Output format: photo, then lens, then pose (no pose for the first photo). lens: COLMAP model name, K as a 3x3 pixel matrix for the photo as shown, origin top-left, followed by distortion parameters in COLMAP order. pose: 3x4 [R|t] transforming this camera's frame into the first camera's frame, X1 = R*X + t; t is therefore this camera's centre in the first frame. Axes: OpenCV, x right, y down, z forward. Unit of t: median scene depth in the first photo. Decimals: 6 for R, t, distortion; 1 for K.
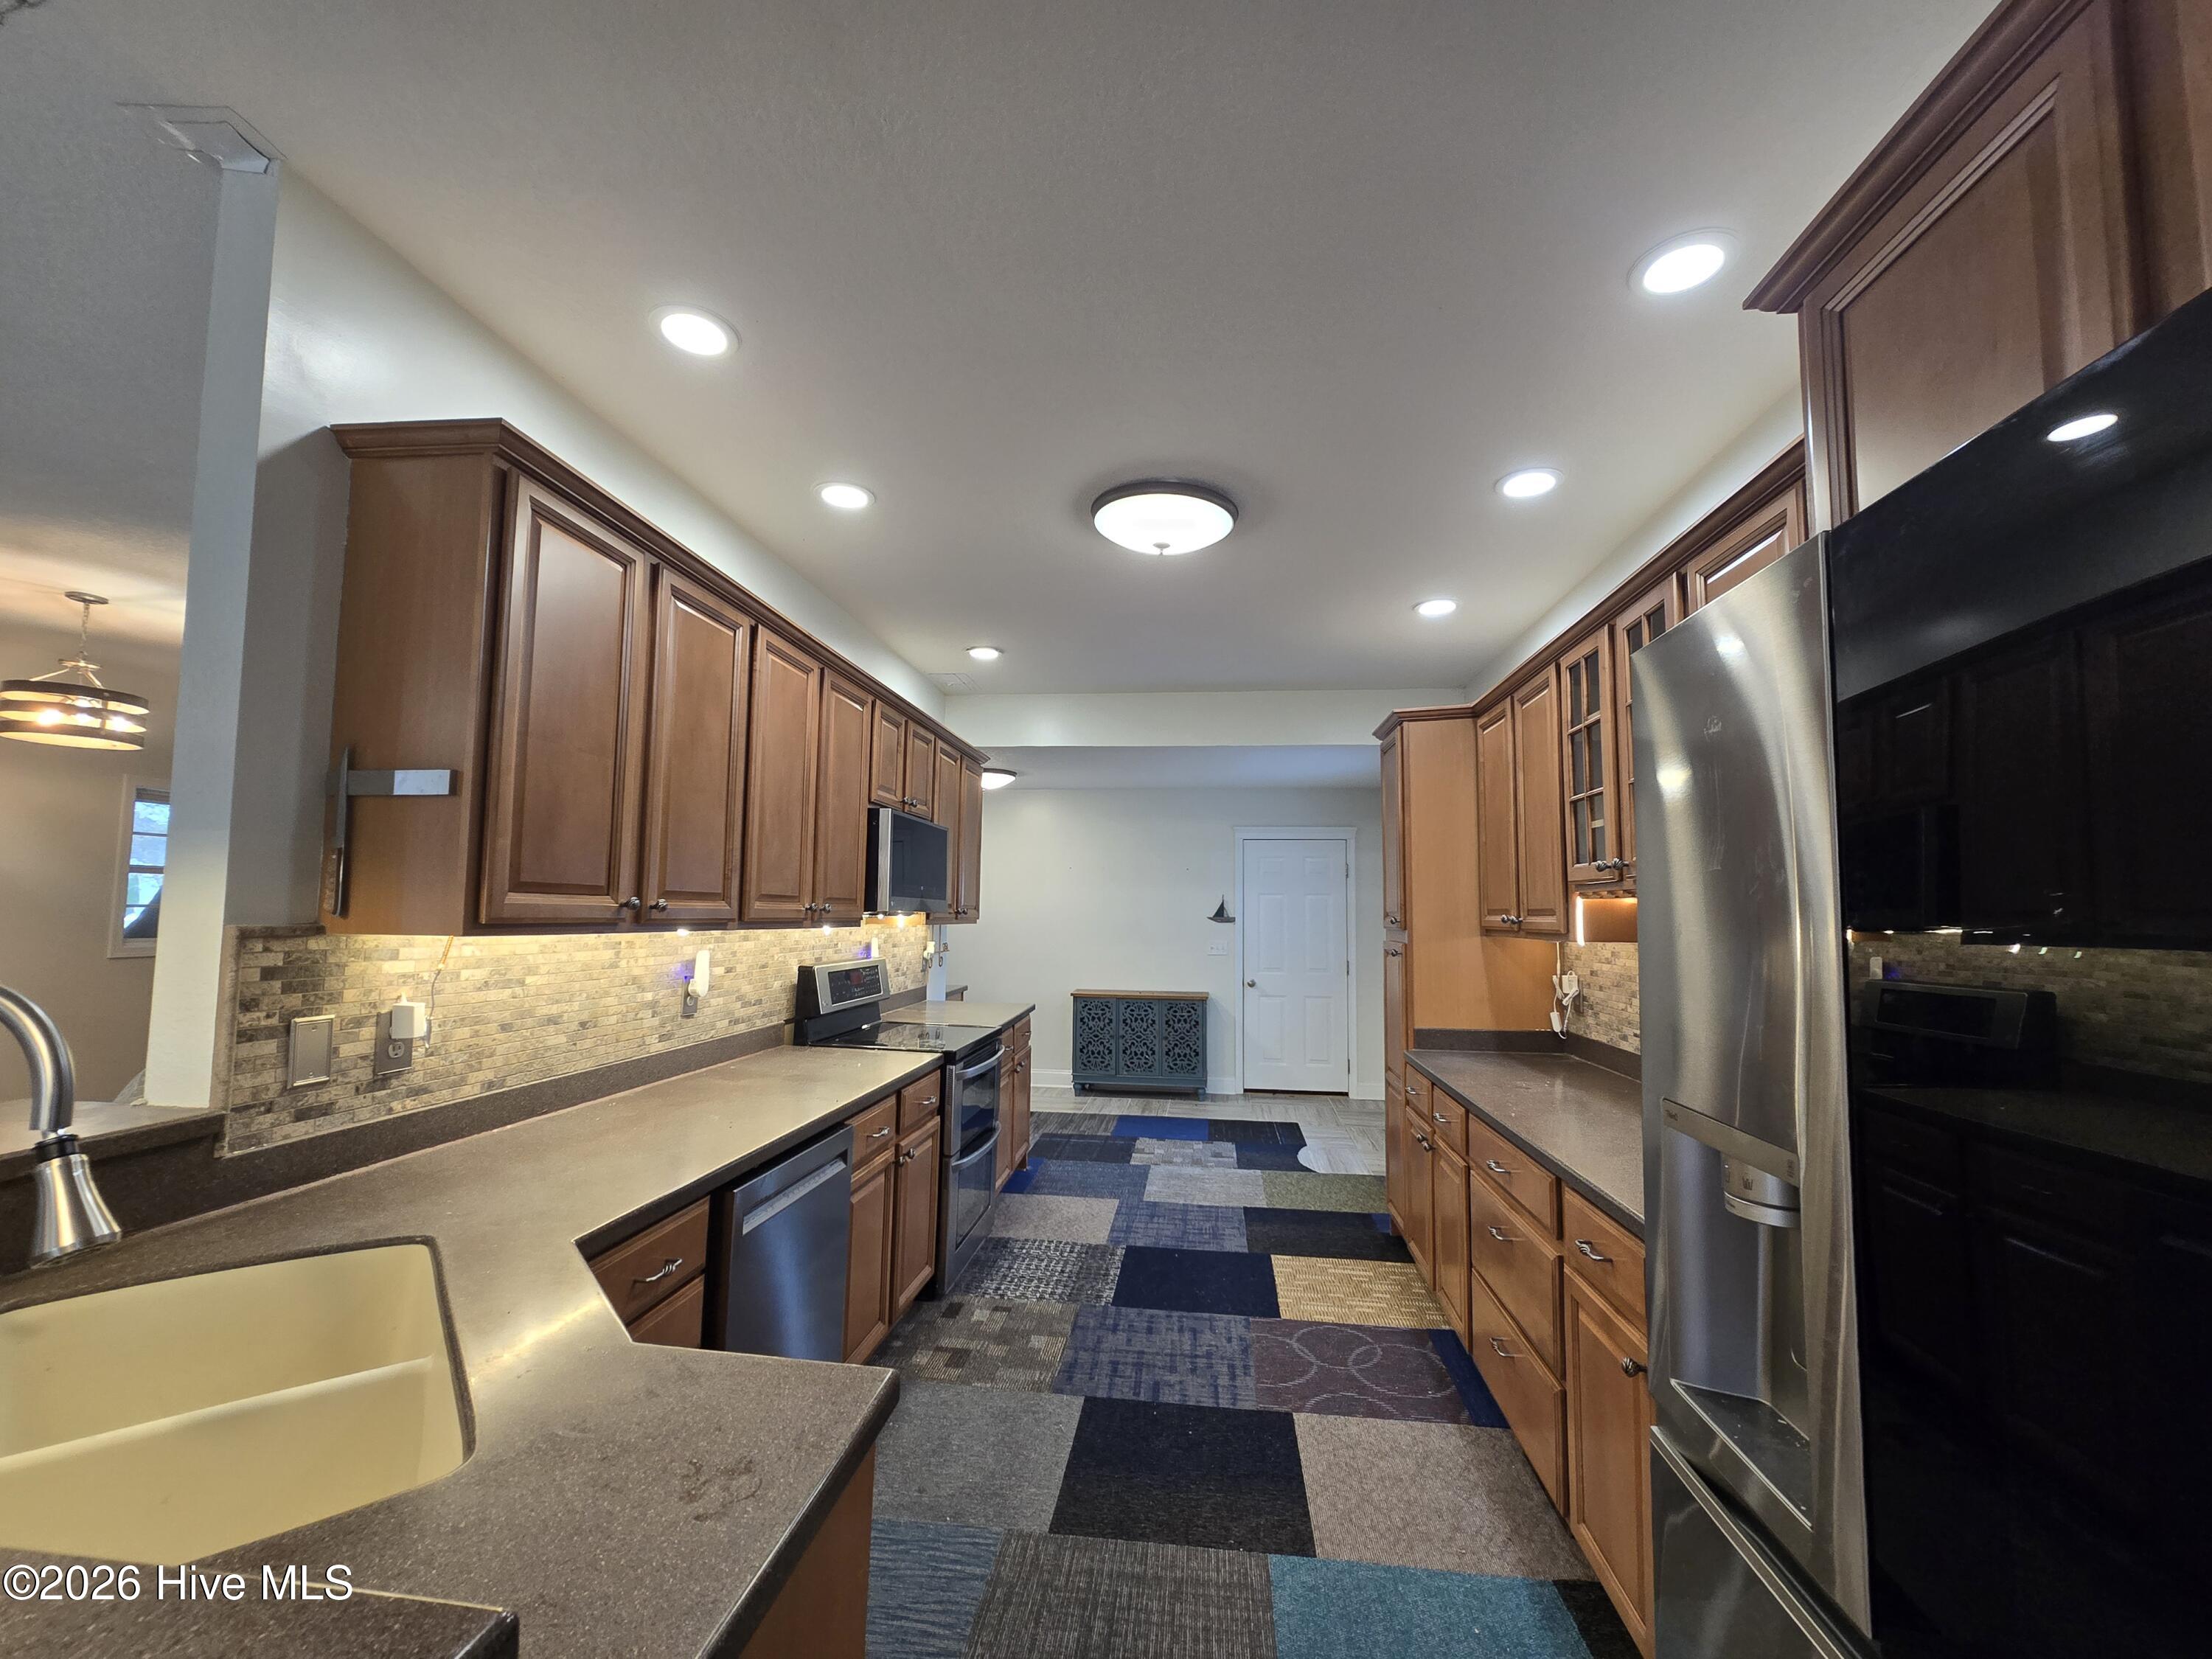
lens RADIAL K [[897.0, 0, 1106.4], [0, 897.0, 892.7], [0, 0, 1]] dist [-0.012008, 0.009097]
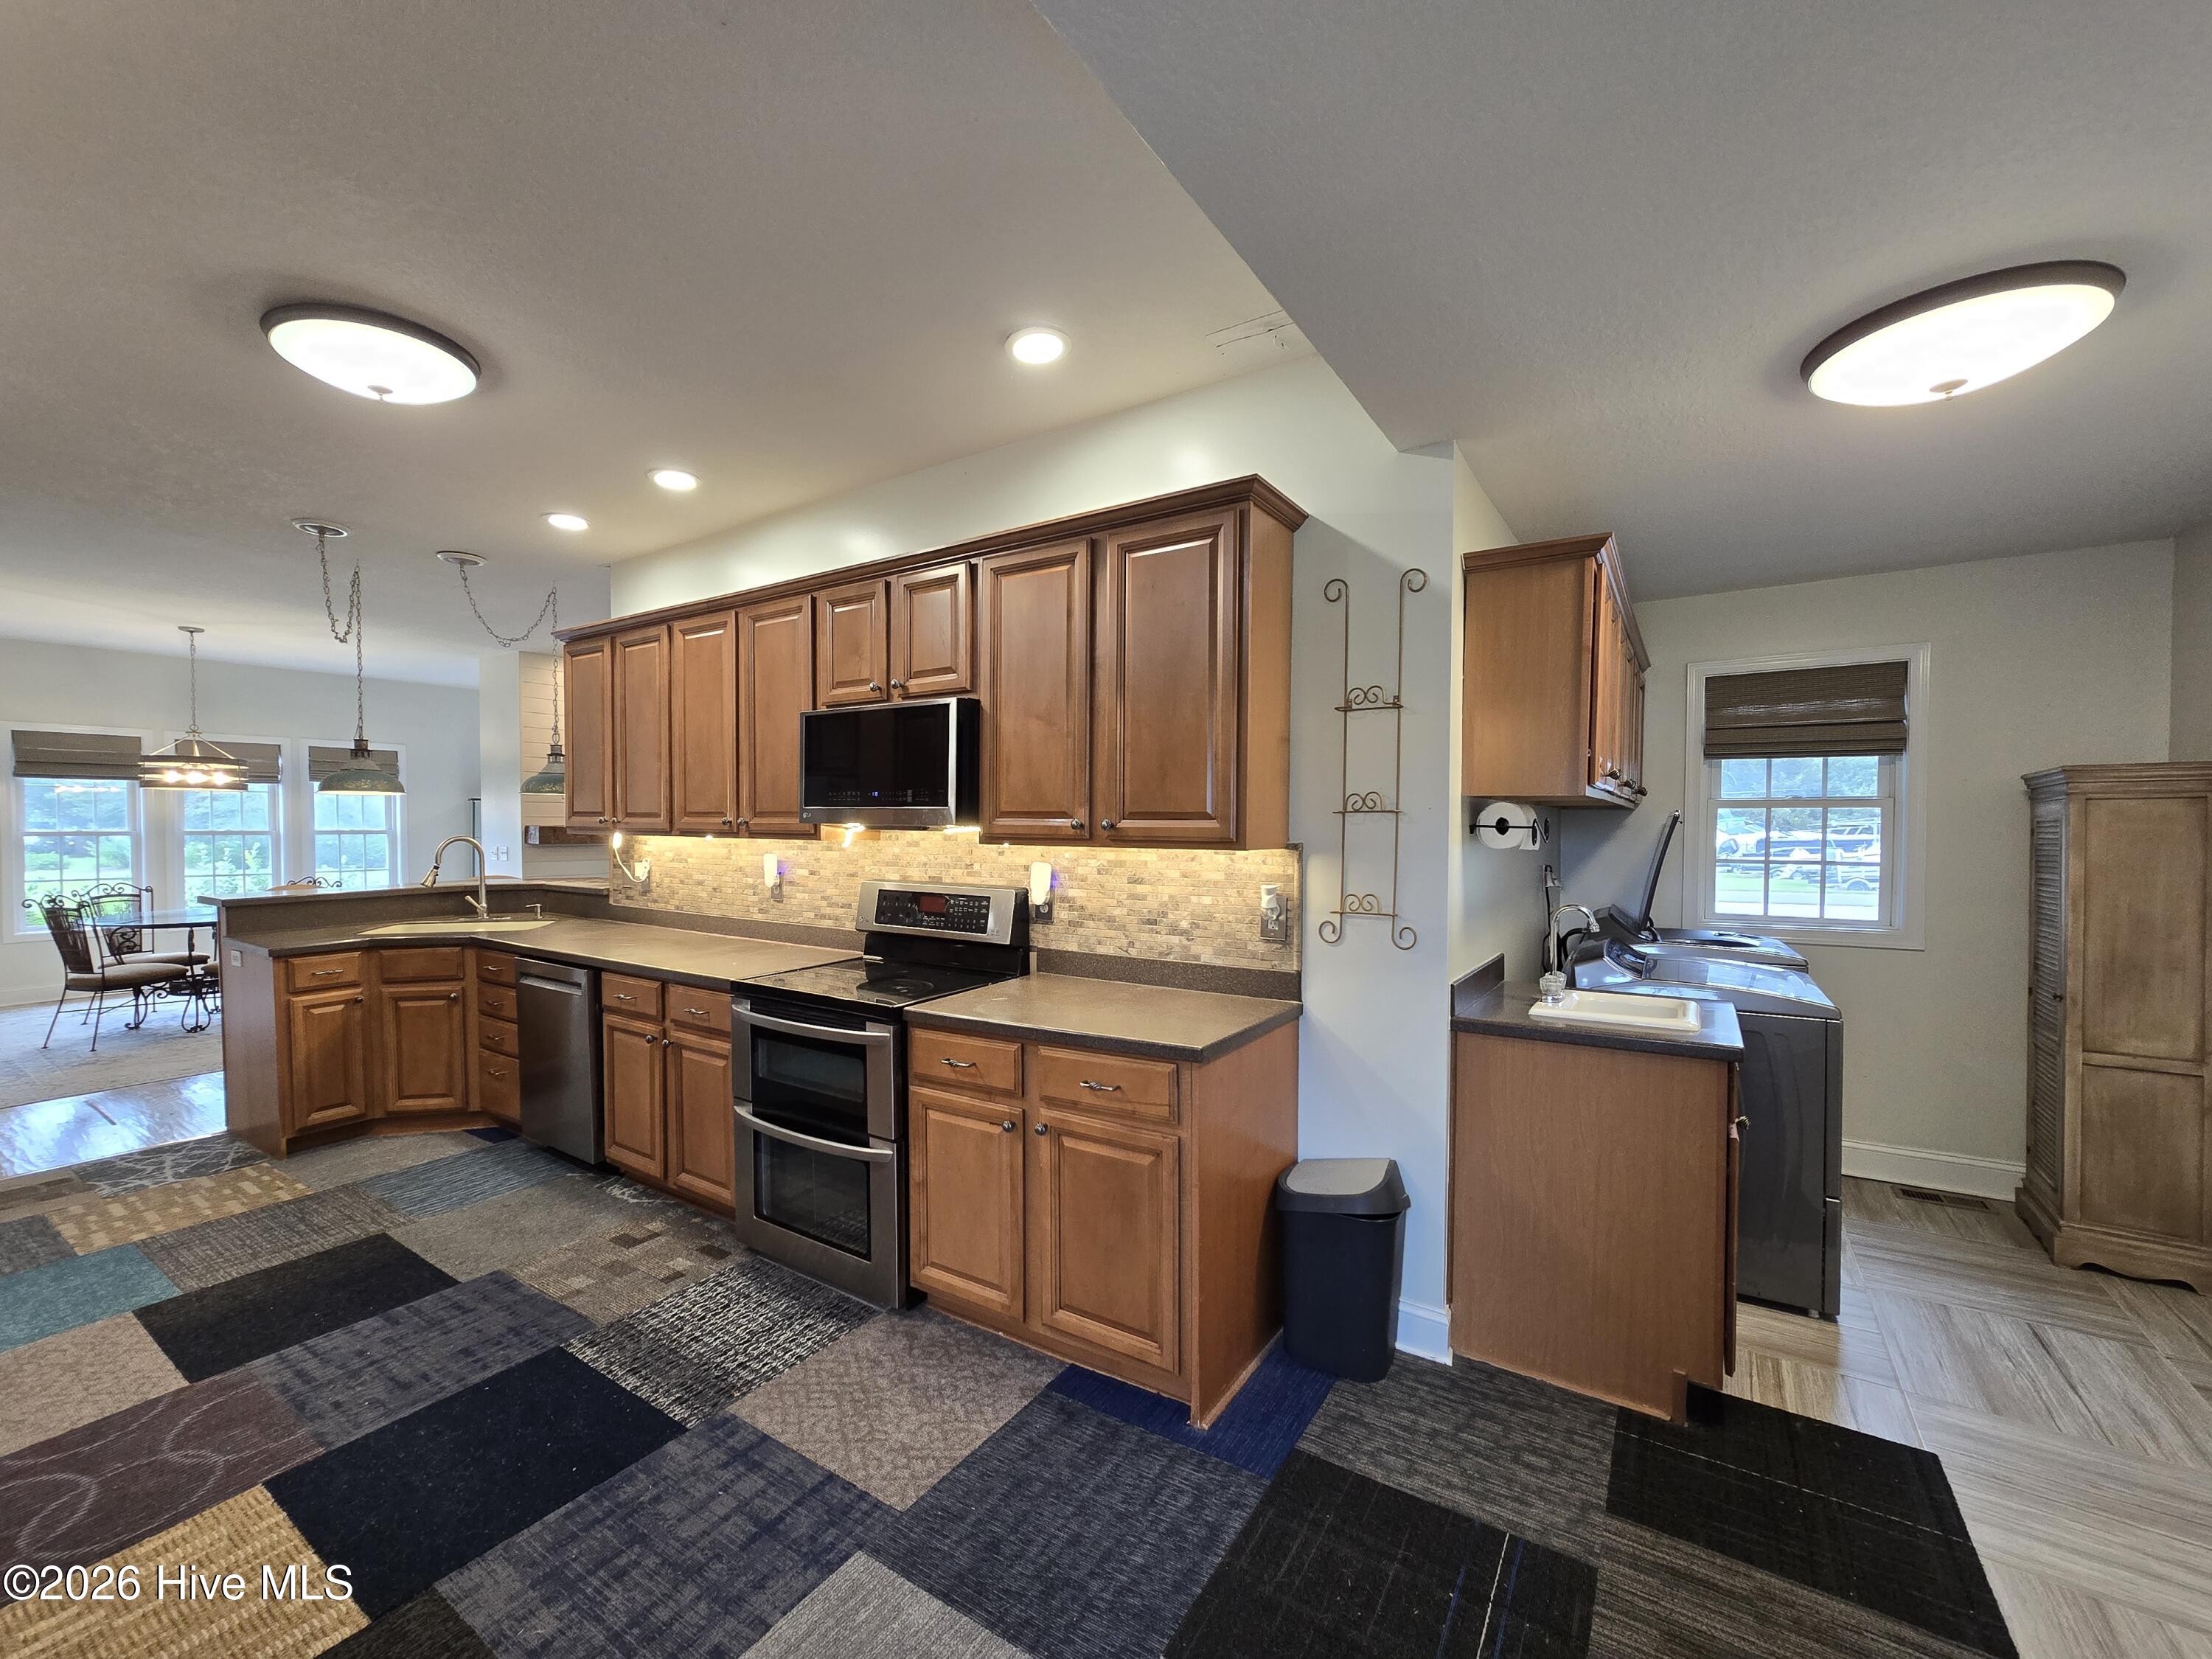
lens RADIAL K [[914.8, 0, 1099.5], [0, 914.8, 854.9], [0, 0, 1]] dist [0.000399, 0.003085]
pose [[-0.454408, 0.015600, -0.890657, 0.499968], [0.011319, 0.999867, 0.011737, 0.049397], [0.890722, -0.004748, -0.454524, 1.842238]]
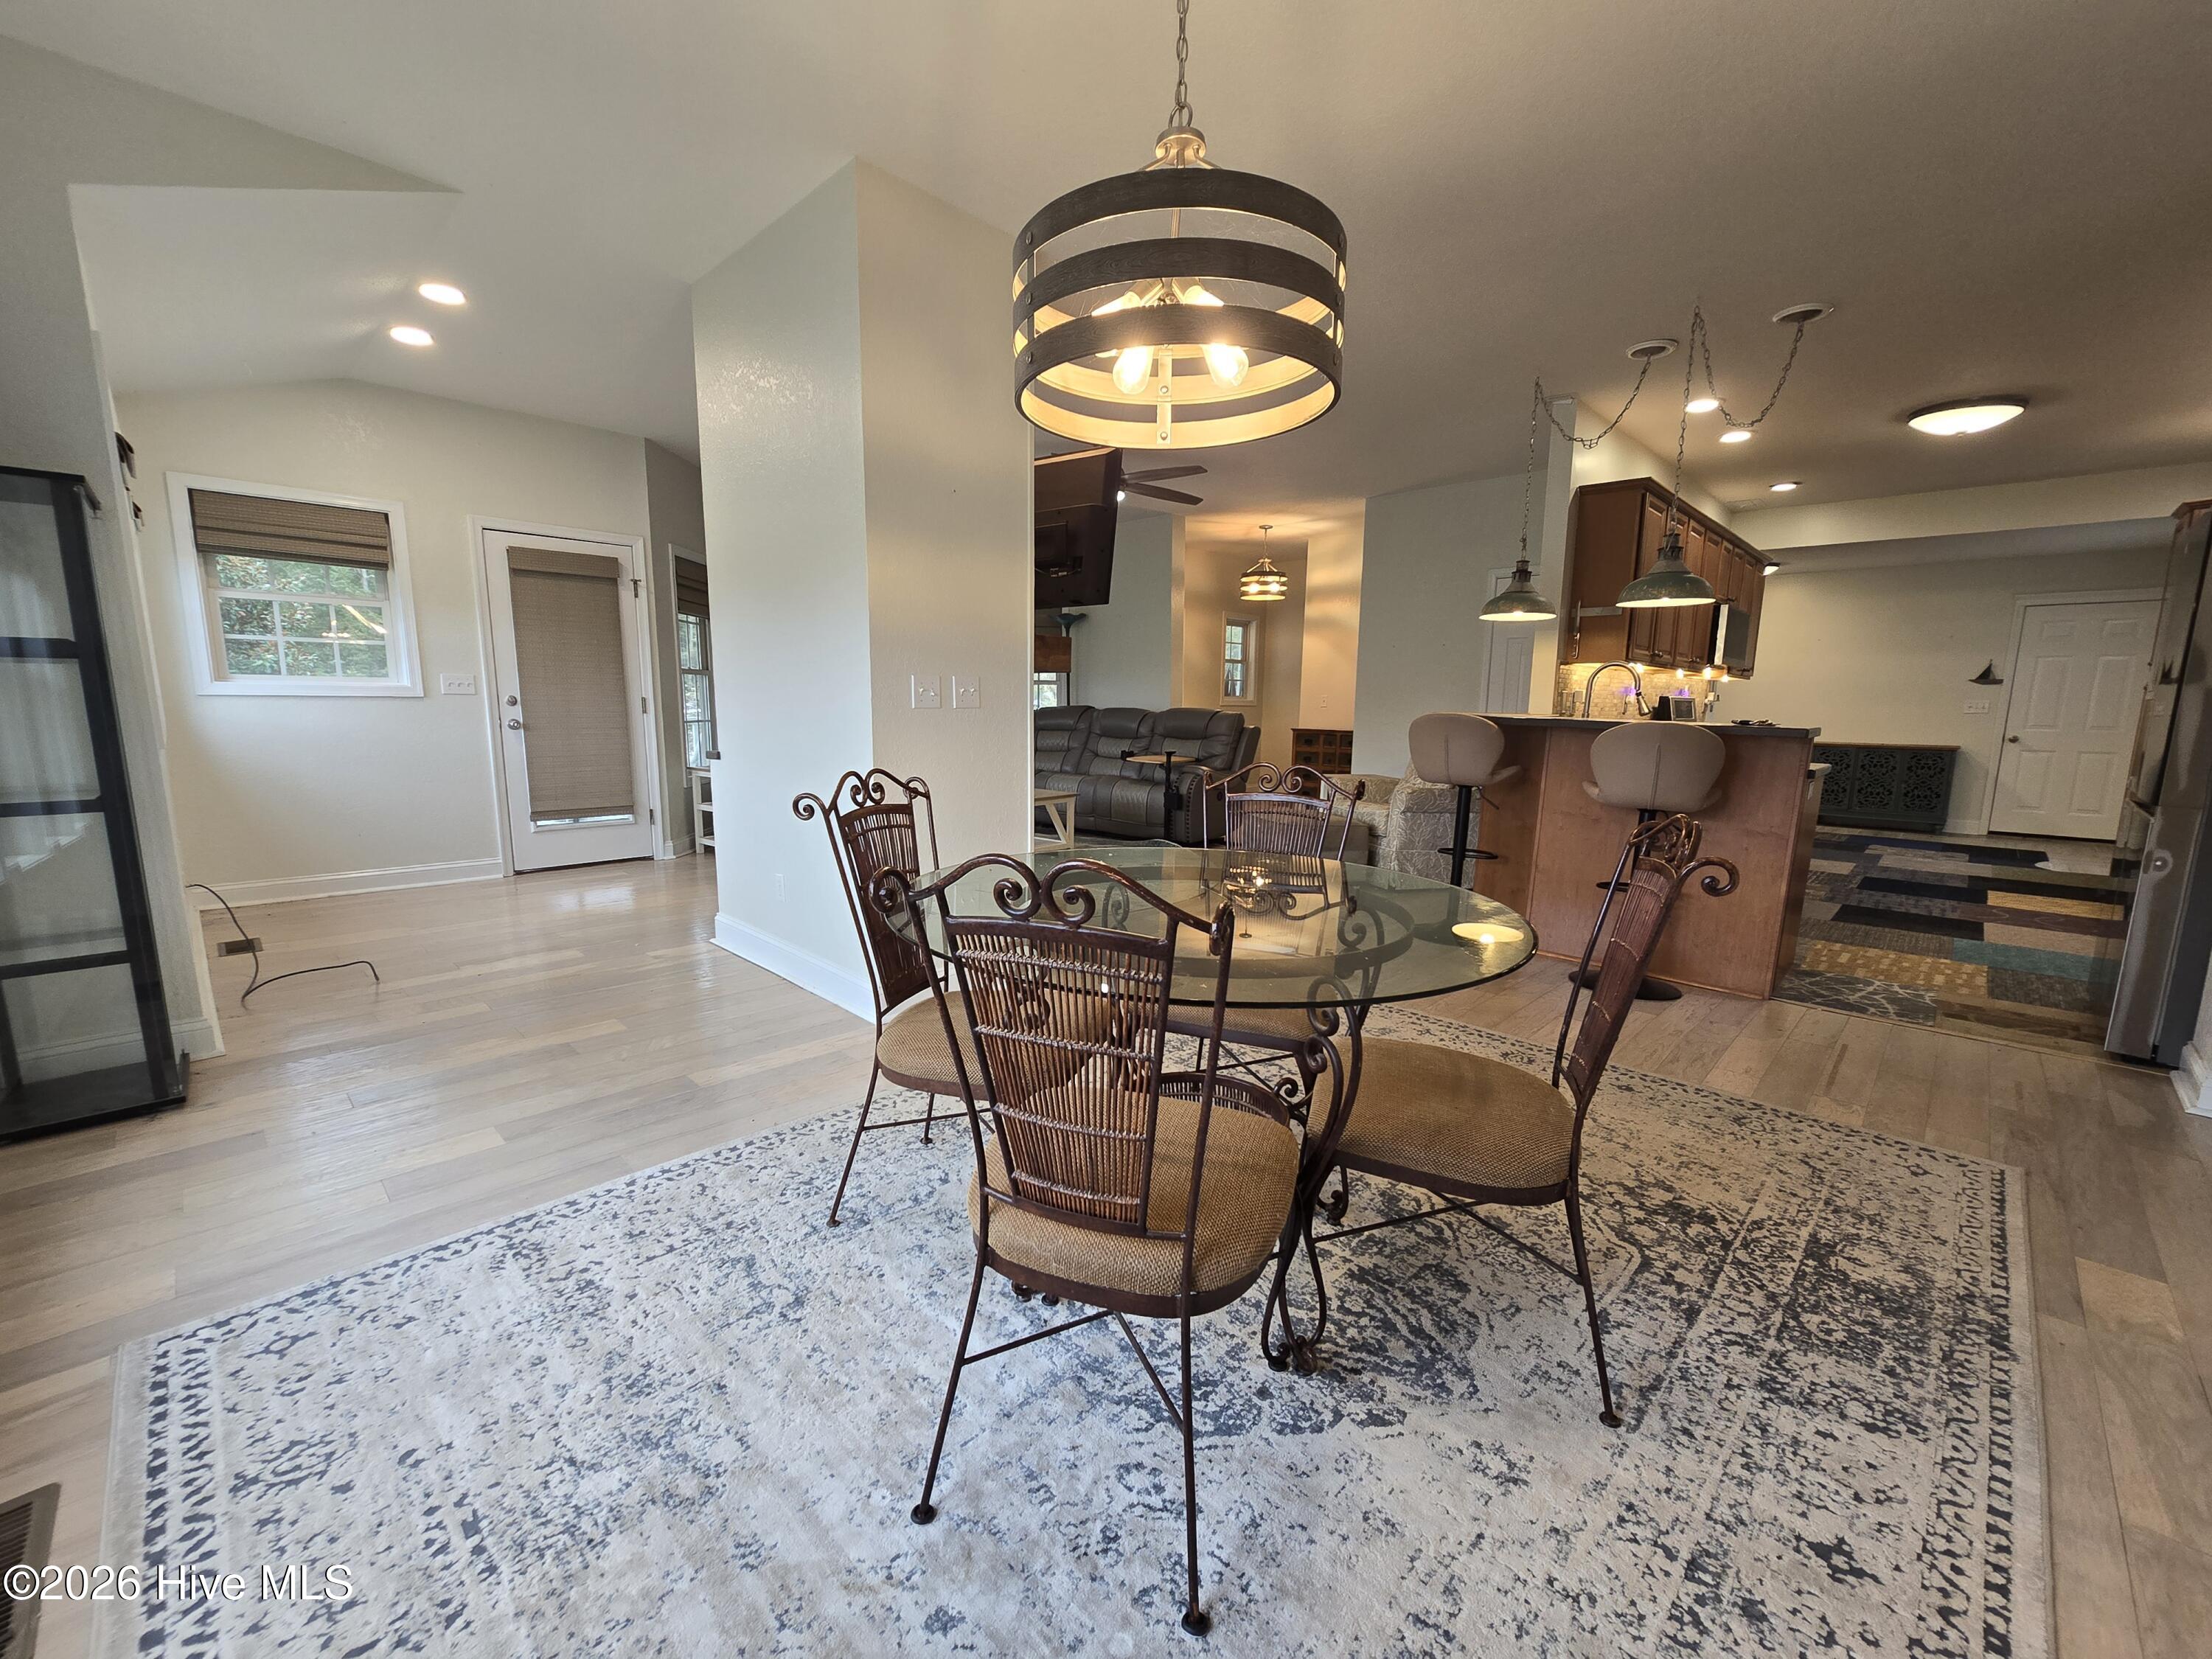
lens RADIAL K [[914.8, 0, 1099.5], [0, 914.8, 854.9], [0, 0, 1]] dist [0.000399, 0.003085]
pose [[0.798516, 0.094410, -0.594525, -0.118869], [0.014134, 0.984412, 0.175307, 0.060370], [0.601808, -0.148388, 0.784734, -1.327665]]
